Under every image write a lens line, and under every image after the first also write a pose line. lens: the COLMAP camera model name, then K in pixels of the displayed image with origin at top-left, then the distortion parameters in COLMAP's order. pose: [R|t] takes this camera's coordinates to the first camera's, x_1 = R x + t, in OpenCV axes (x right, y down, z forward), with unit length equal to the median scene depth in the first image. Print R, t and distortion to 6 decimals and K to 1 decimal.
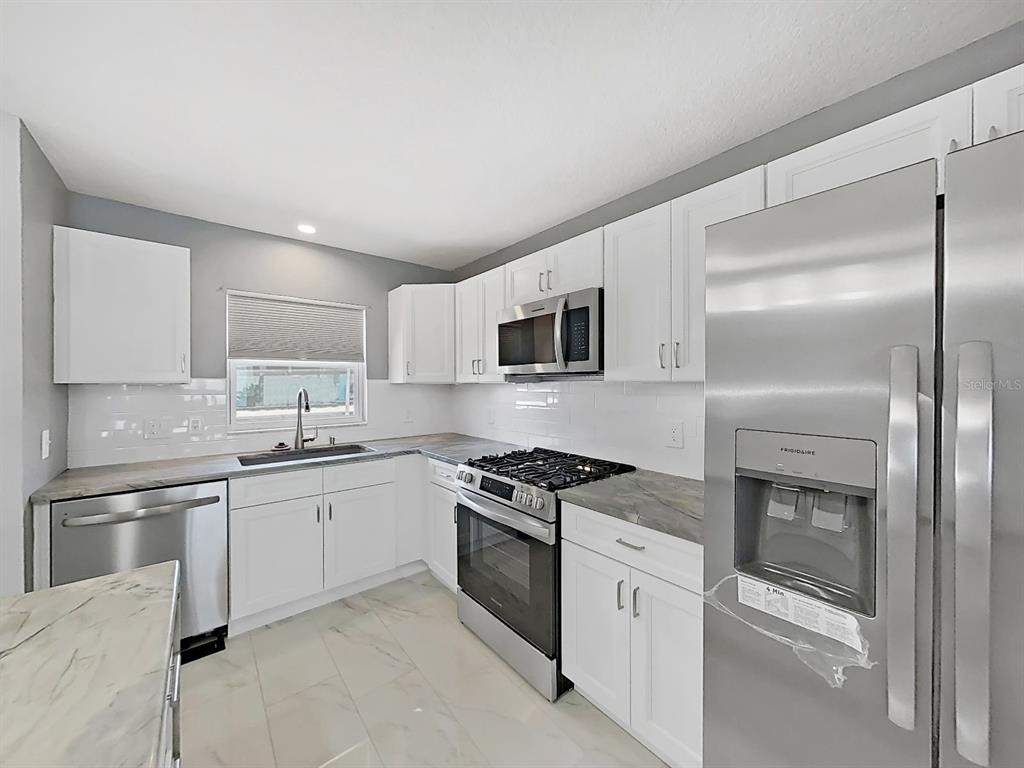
lens RADIAL K [[381.2, 0, 515.1], [0, 381.2, 384.7], [0, 0, 1]] dist [-0.003719, 0.001356]
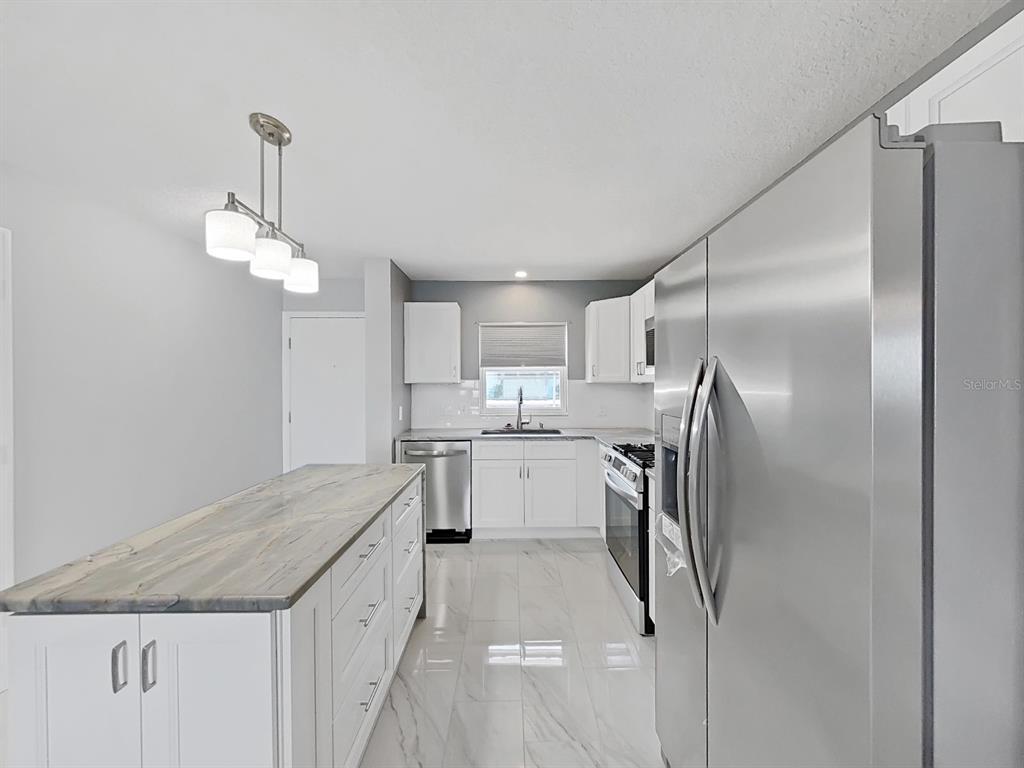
lens RADIAL K [[411.9, 0, 512.8], [0, 411.9, 382.8], [0, 0, 1]] dist [-0.003248, -0.000081]
pose [[0.771951, -0.001696, -0.635680, 0.467799], [-0.000059, 0.999996, -0.002740, 0.000272], [0.635682, 0.002153, 0.771948, -0.237491]]
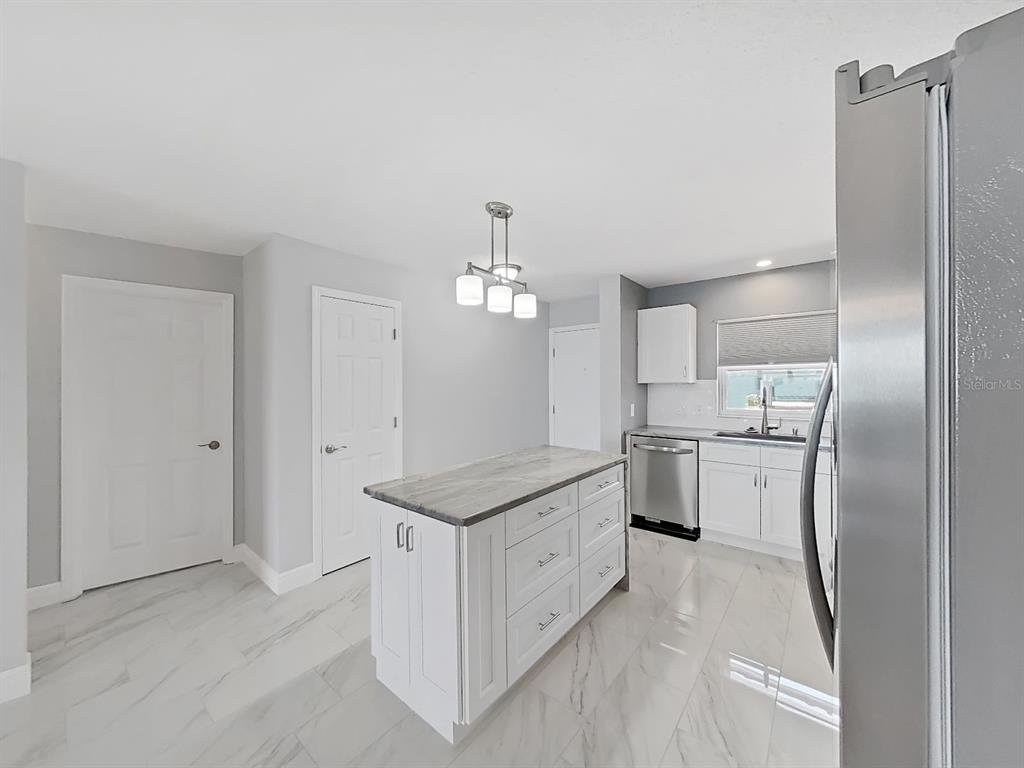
lens RADIAL K [[381.2, 0, 512.4], [0, 381.2, 383.1], [0, 0, 1]] dist [-0.003719, 0.001356]
pose [[0.186174, 0.000990, -0.982516, 0.651692], [-0.000389, 0.999999, 0.000934, -0.004739], [0.982517, 0.000208, 0.186174, -0.094693]]
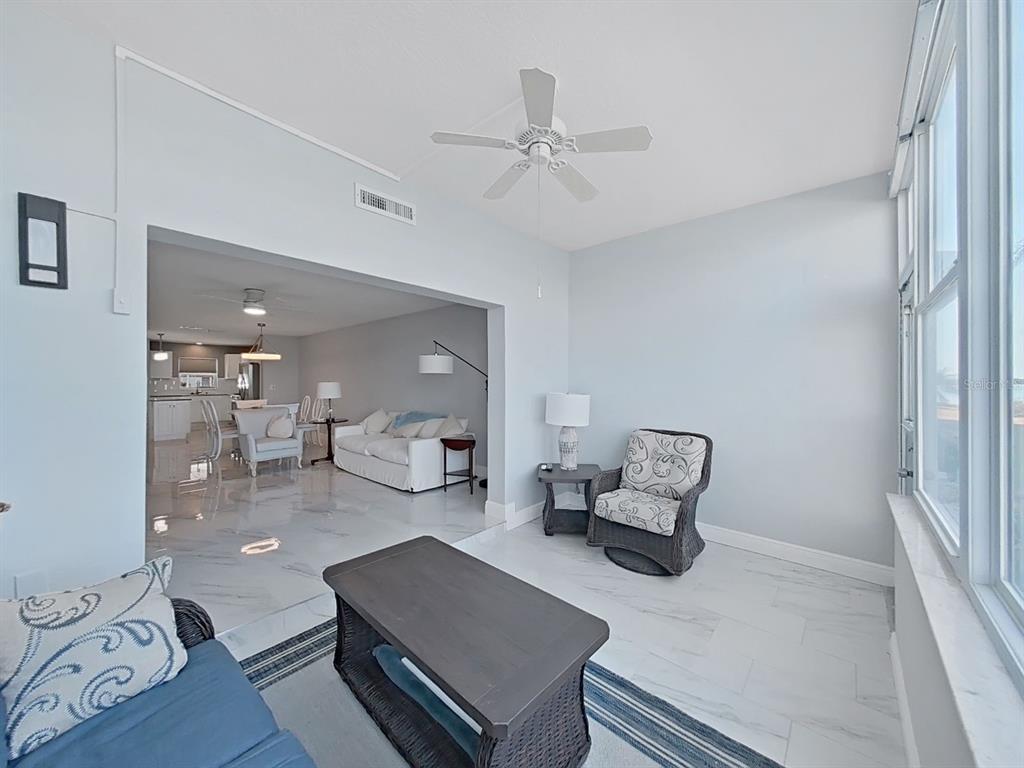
lens RADIAL K [[381.2, 0, 516.6], [0, 381.2, 382.9], [0, 0, 1]] dist [-0.003719, 0.001356]
pose [[0.987508, 0.004911, 0.157492, 2.734504], [-0.003971, 0.999972, -0.006283, 0.069090], [-0.157518, 0.005579, 0.987500, -4.494981]]
